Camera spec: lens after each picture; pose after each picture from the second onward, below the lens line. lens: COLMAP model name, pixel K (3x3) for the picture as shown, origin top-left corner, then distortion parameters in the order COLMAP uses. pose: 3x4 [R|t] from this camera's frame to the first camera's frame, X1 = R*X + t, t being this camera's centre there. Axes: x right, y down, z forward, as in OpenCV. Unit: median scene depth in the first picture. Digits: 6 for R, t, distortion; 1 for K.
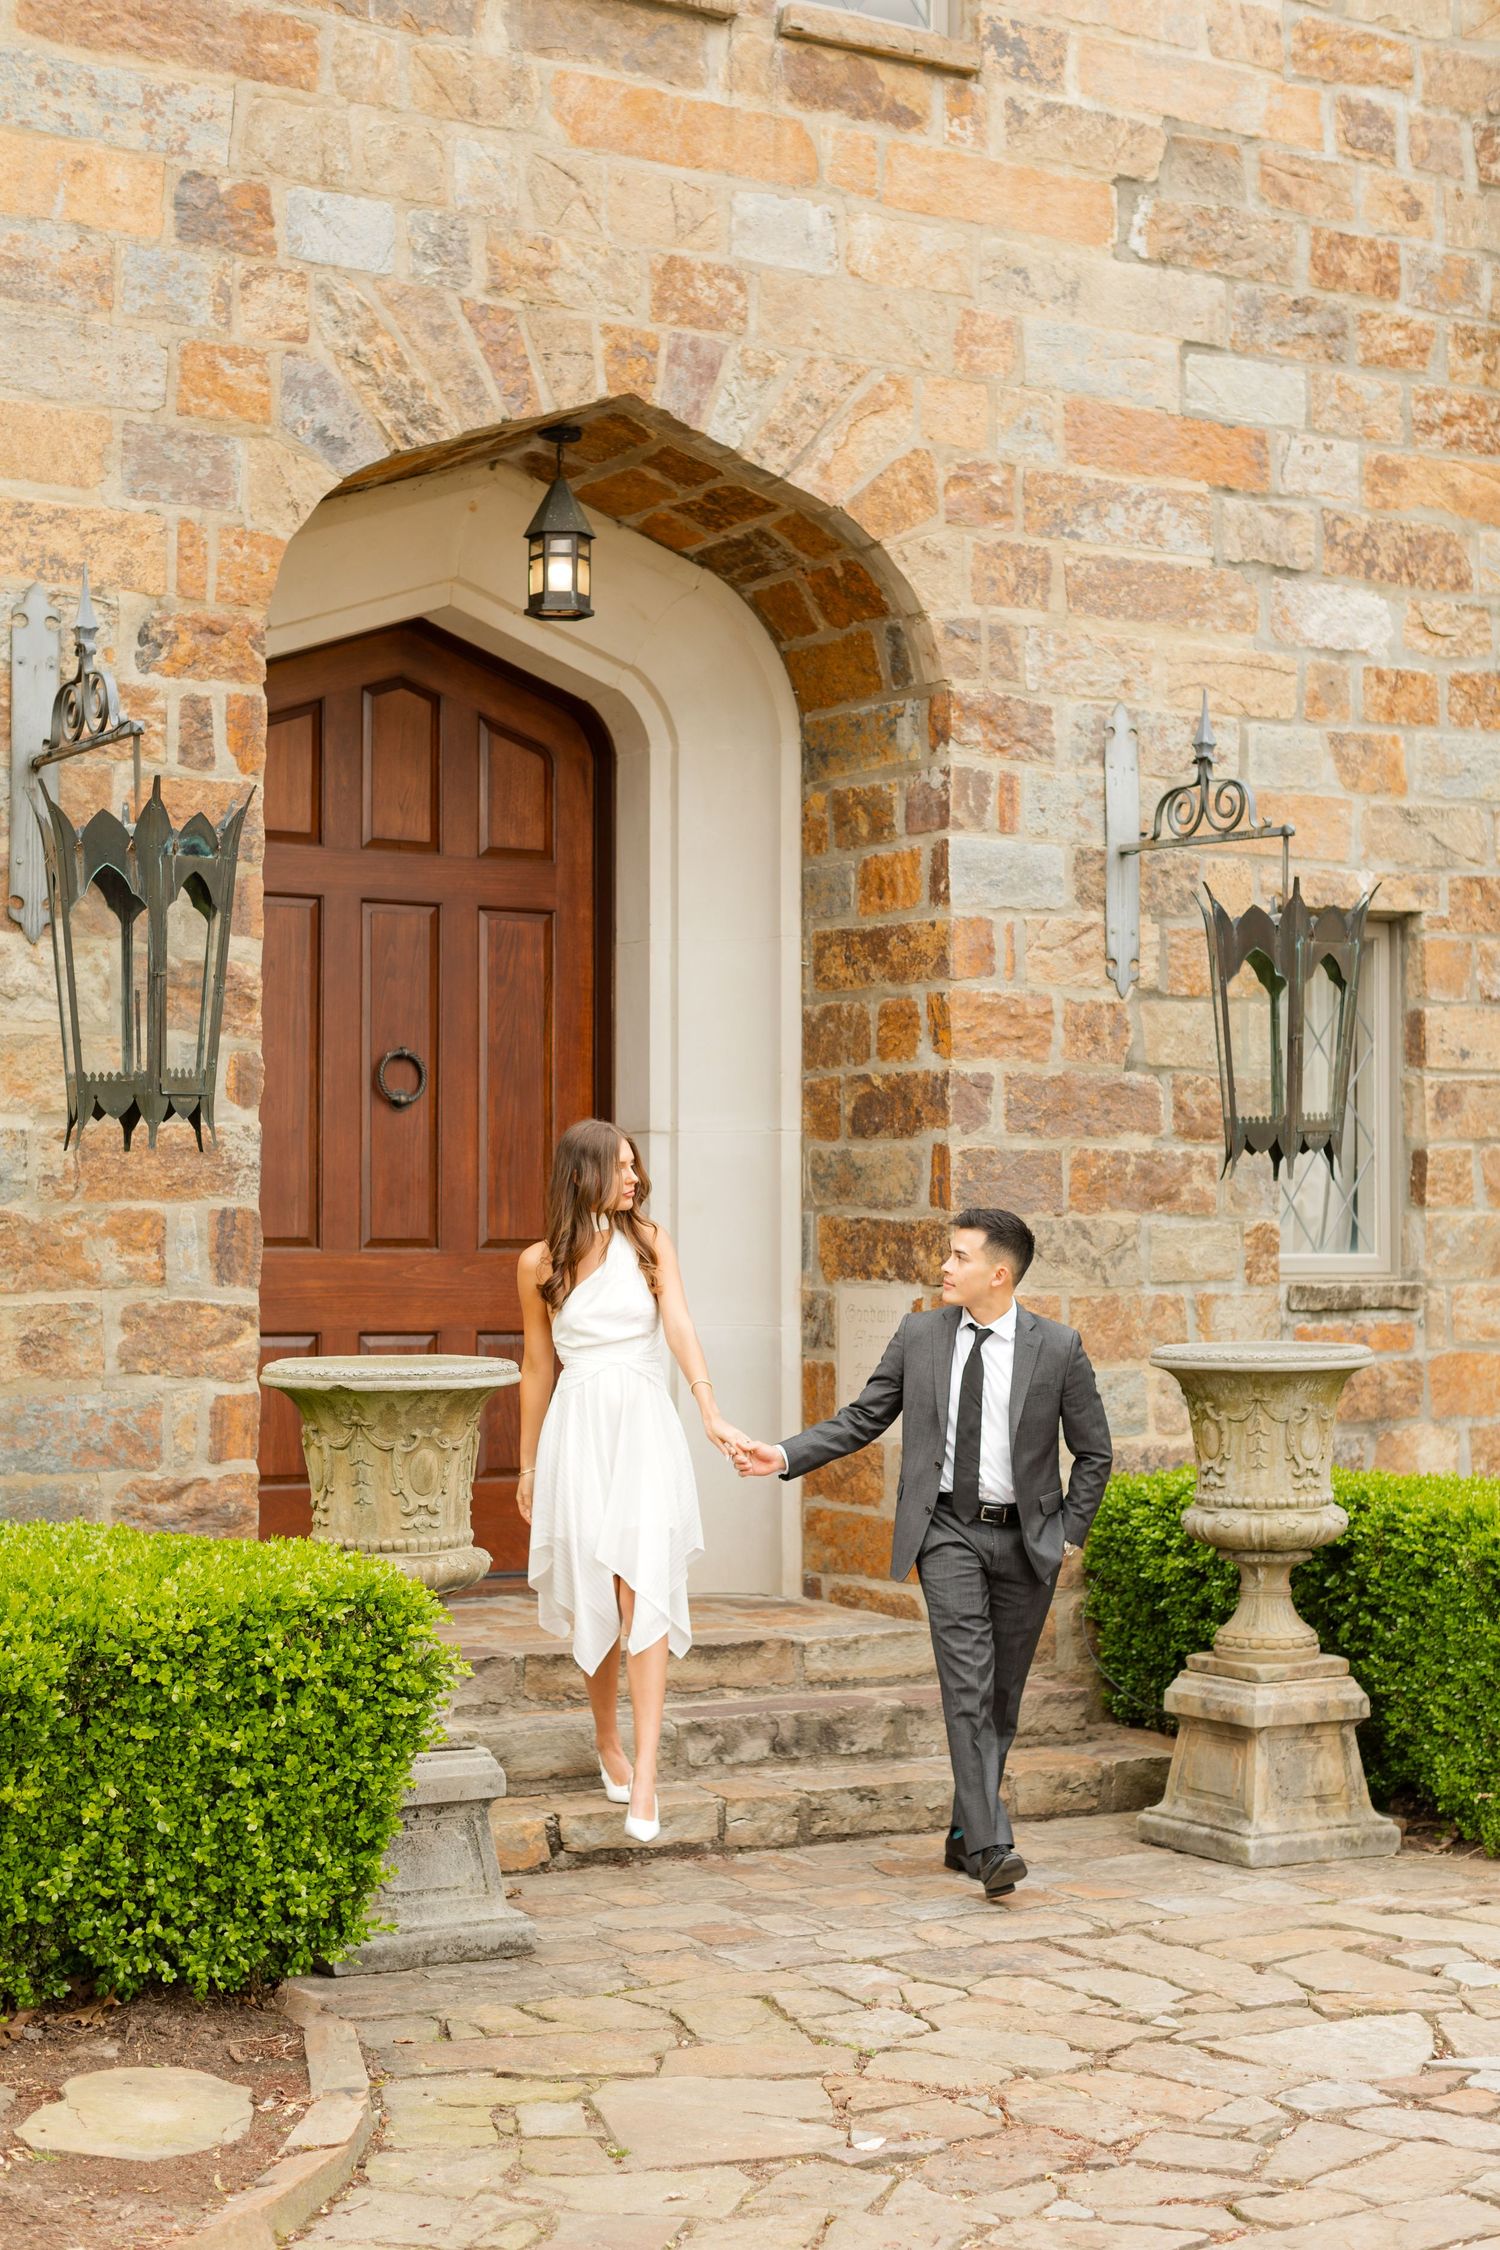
lens RADIAL K [[3424.8, 0, 808.2], [0, 3424.8, 1178.1], [0, 0, 1]] dist [0.040751, 0.000000]
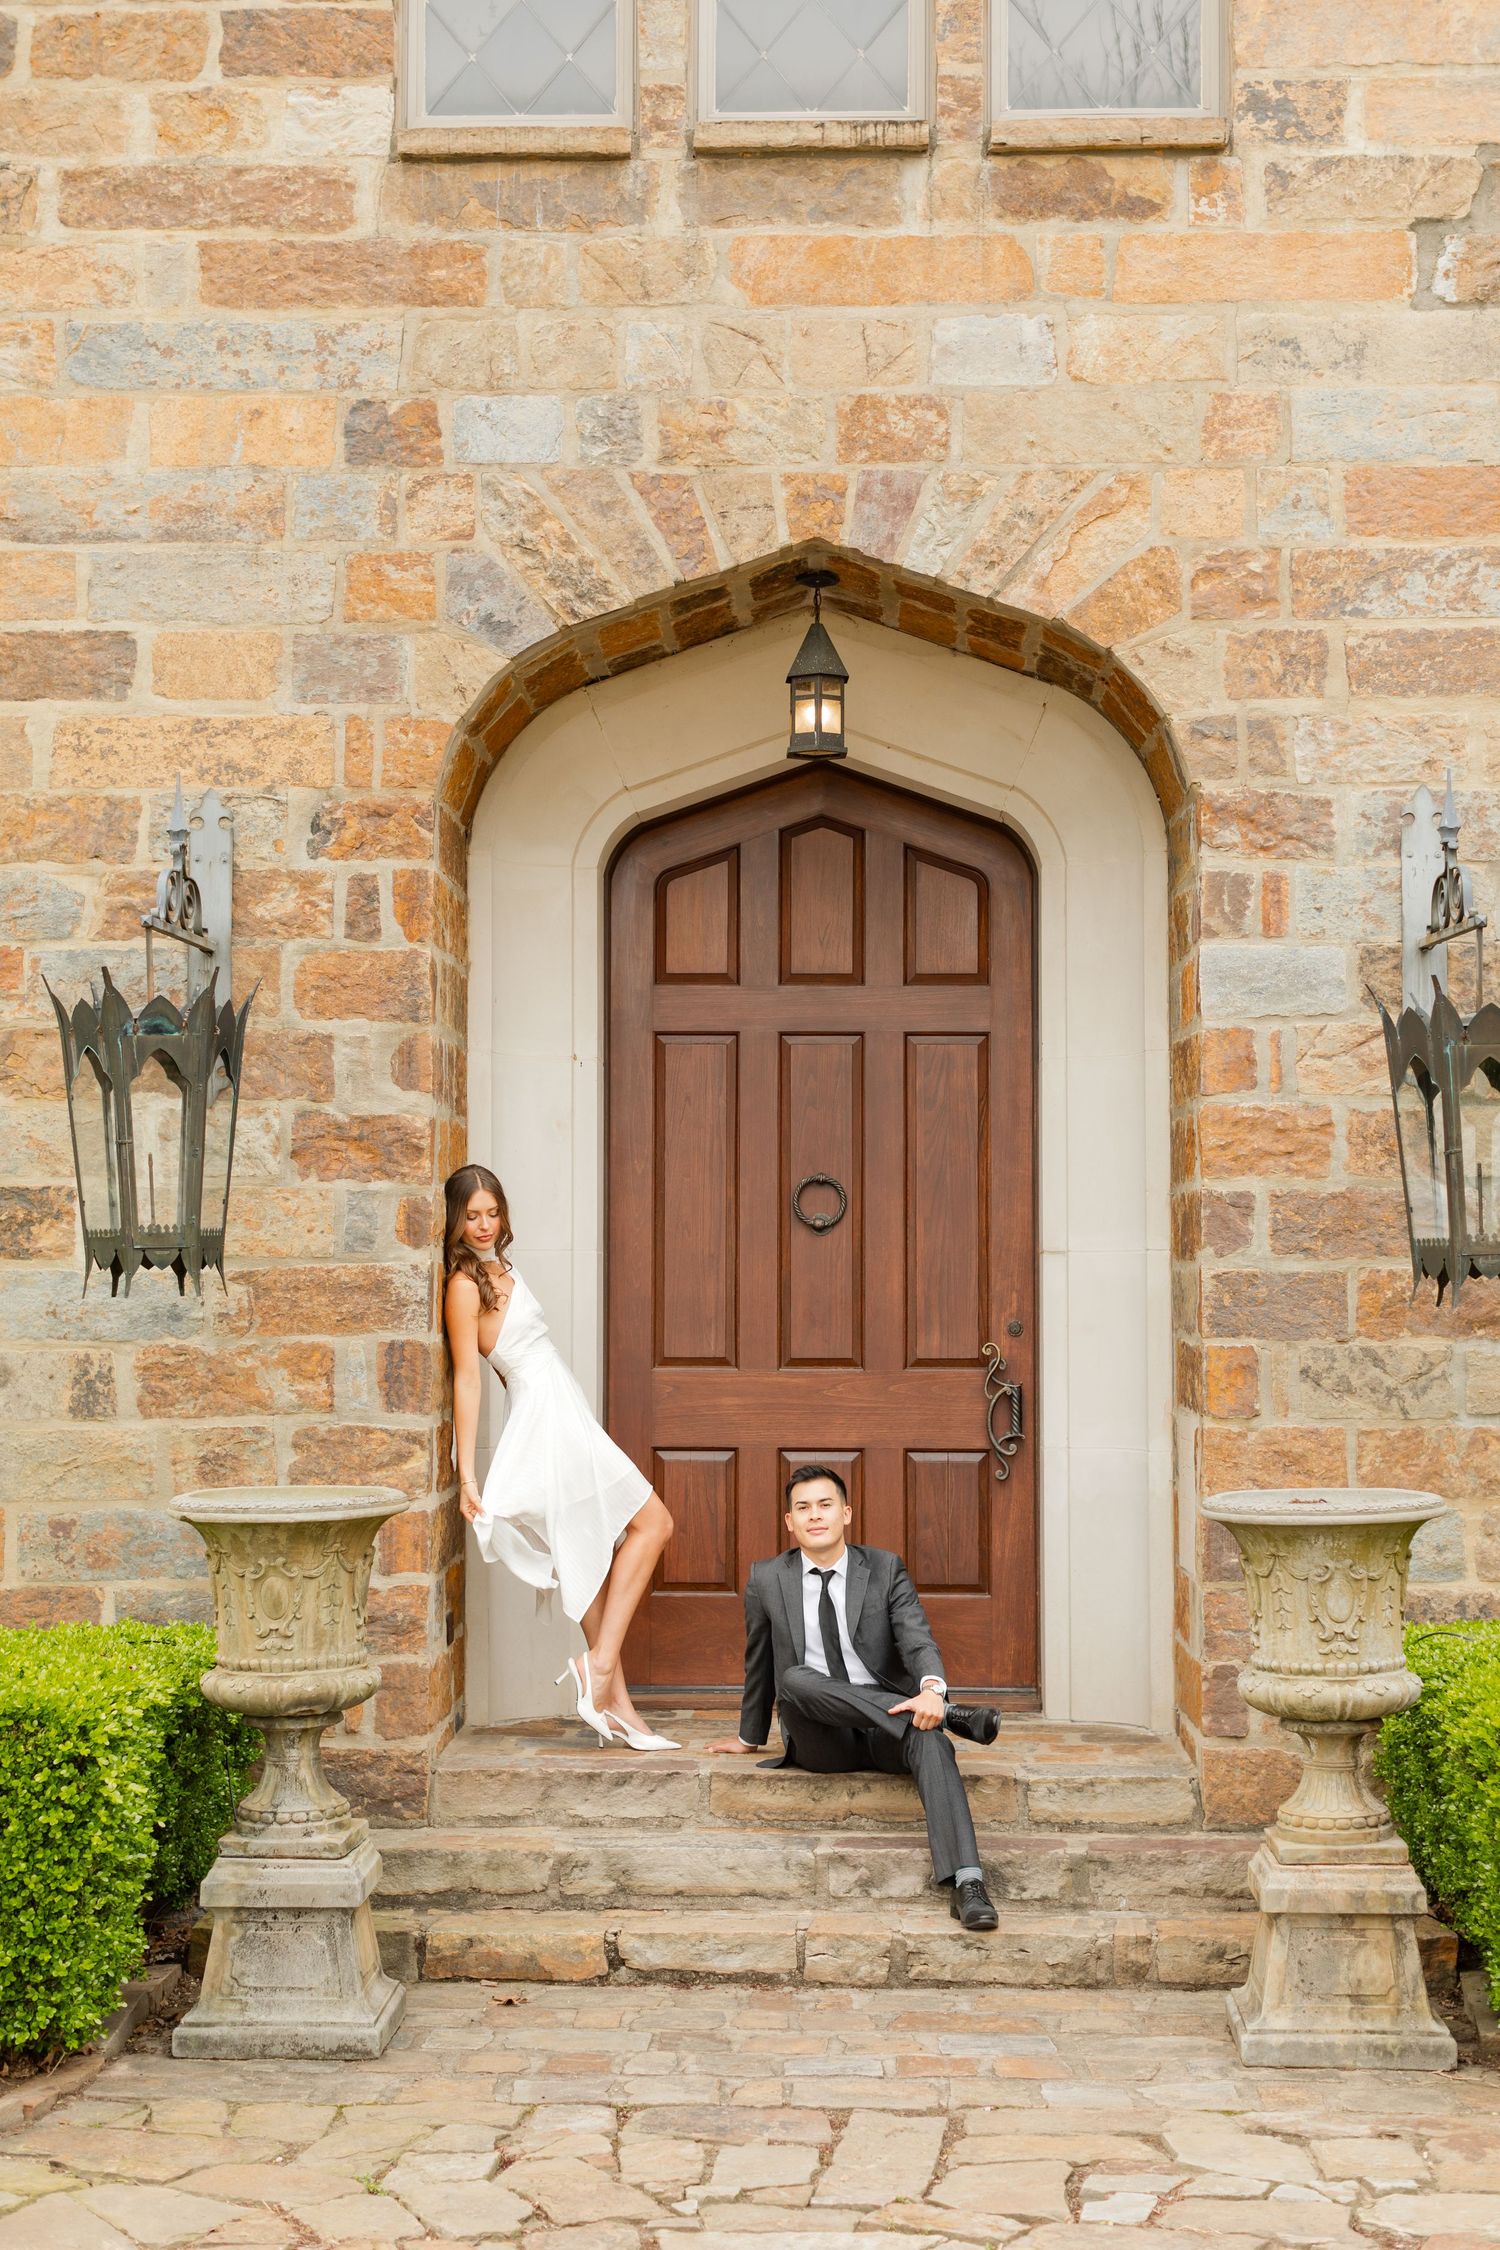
lens RADIAL K [[3424.8, 0, 862.4], [0, 3424.8, 1169.0], [0, 0, 1]] dist [0.040751, 0.000000]
pose [[0.833928, -0.021993, -0.551434, 0.554447], [0.012596, 0.999704, -0.020822, -0.021208], [0.551729, 0.010418, 0.833958, 0.172293]]
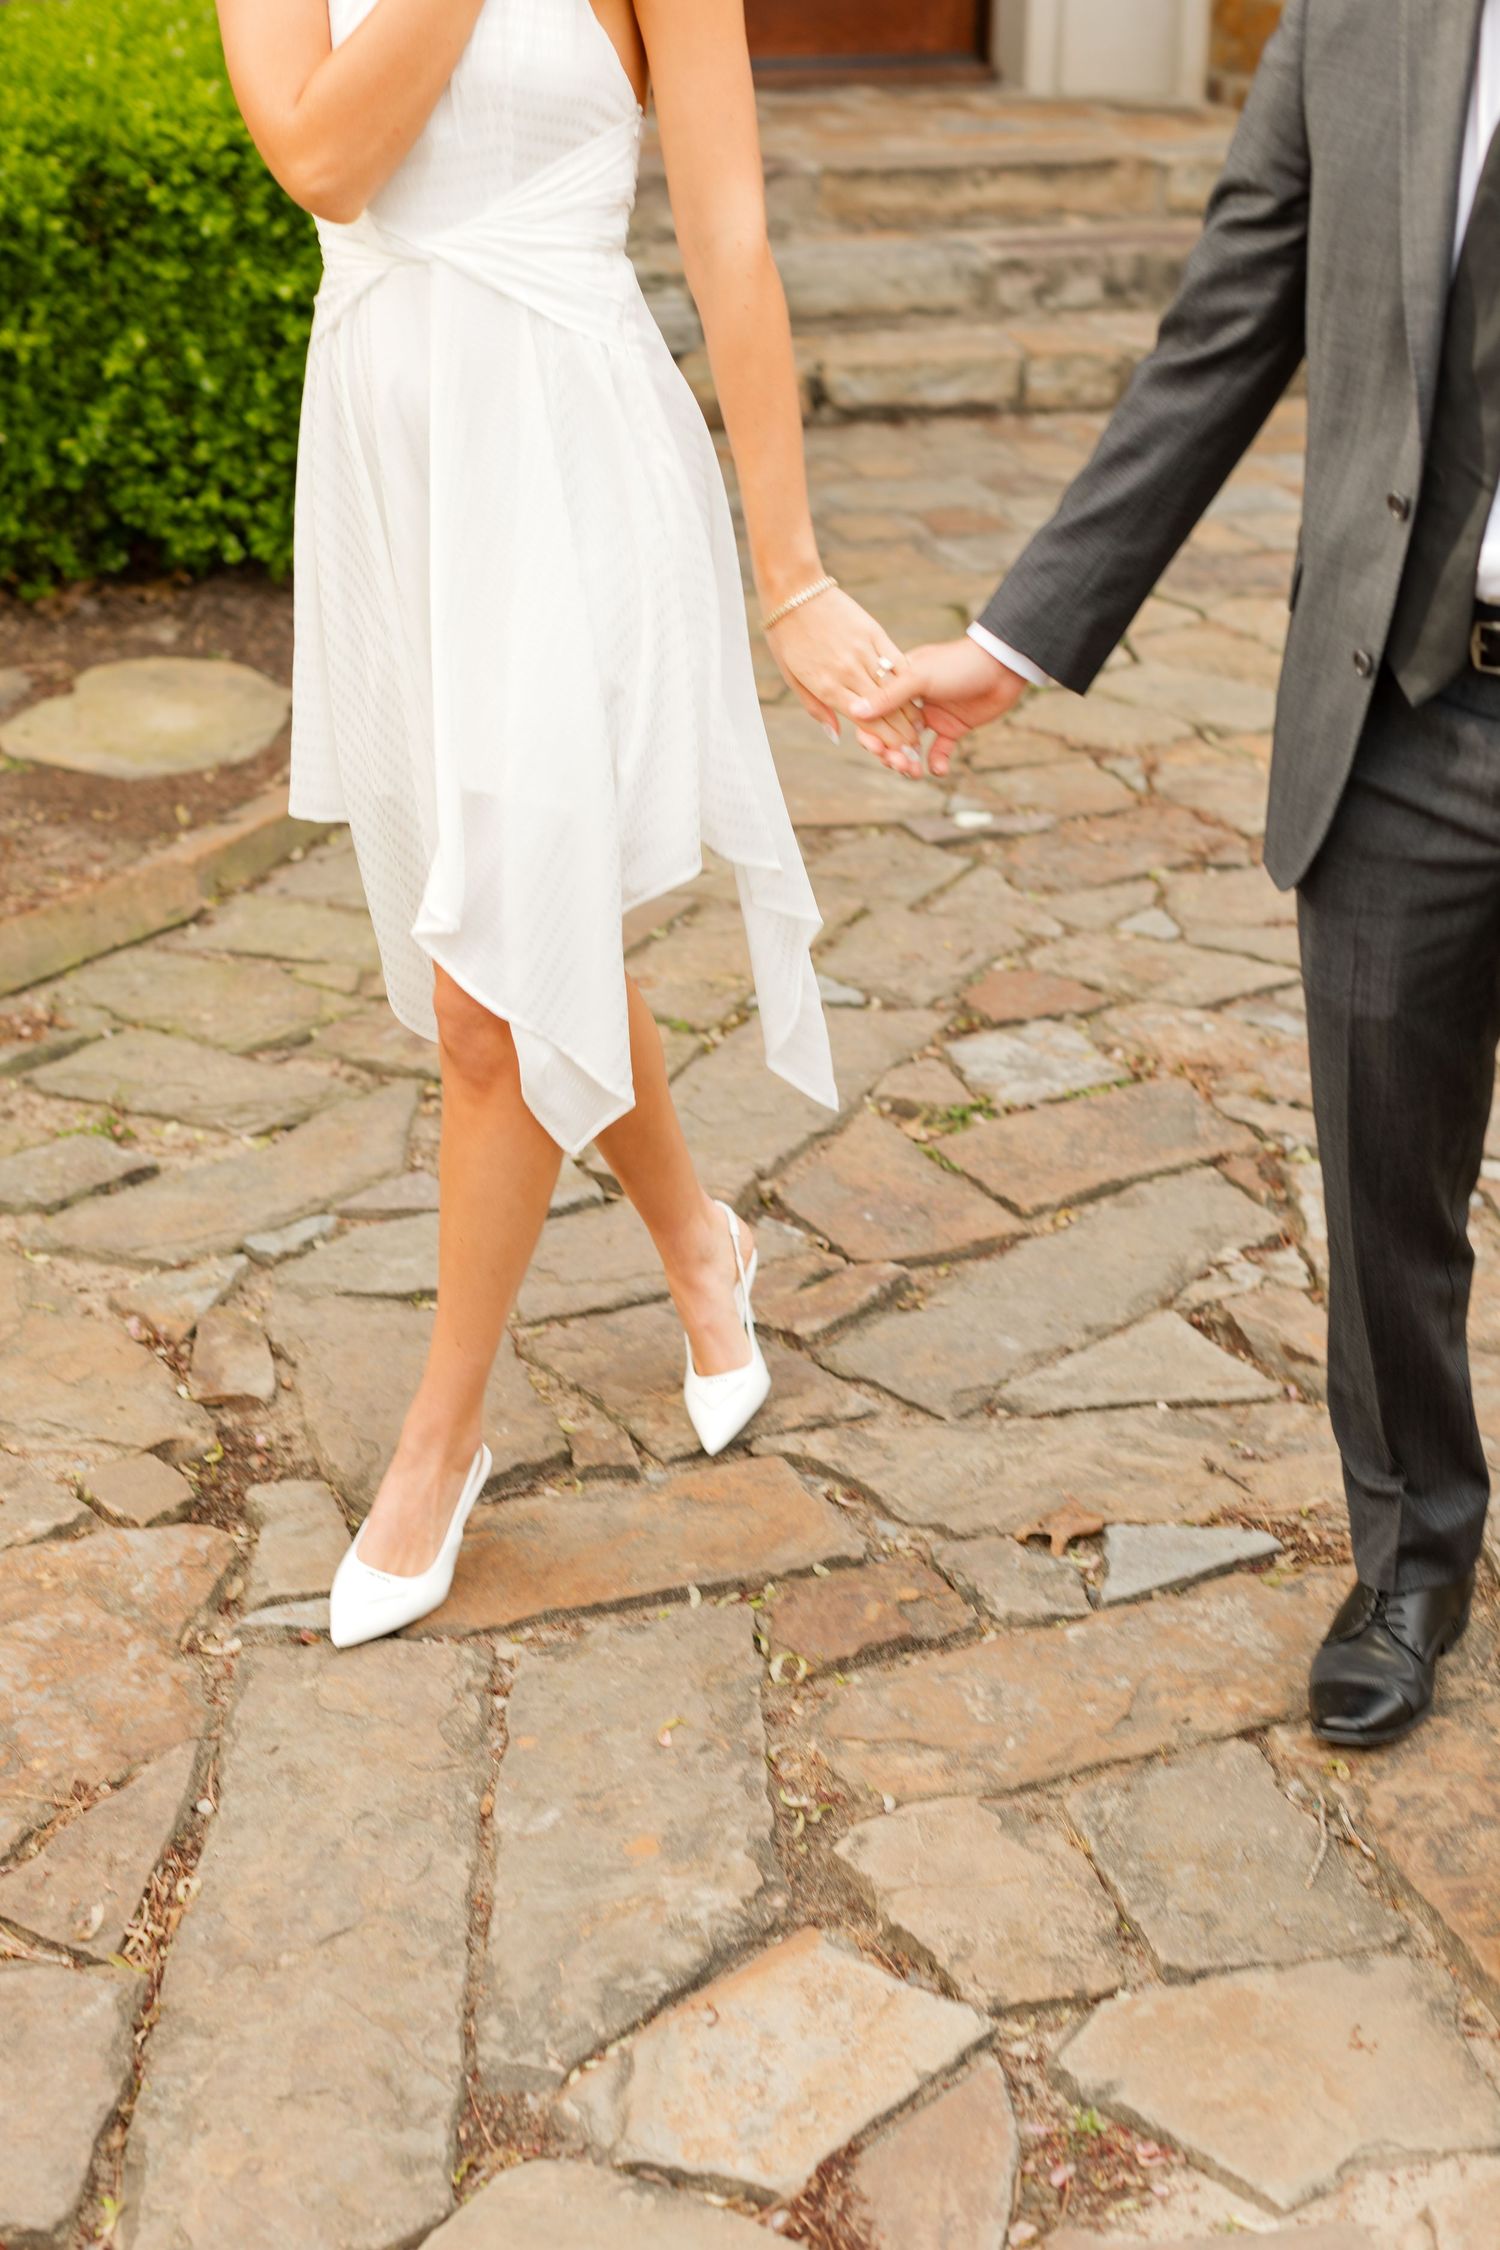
lens RADIAL K [[3424.8, 0, 762.4], [0, 3424.8, 1130.7], [0, 0, 1]] dist [0.040751, 0.000000]
pose [[0.977758, 0.090683, -0.189119, 0.091668], [-0.004317, 0.910210, 0.414125, 0.003103], [0.209692, -0.404098, 0.890356, 0.144452]]
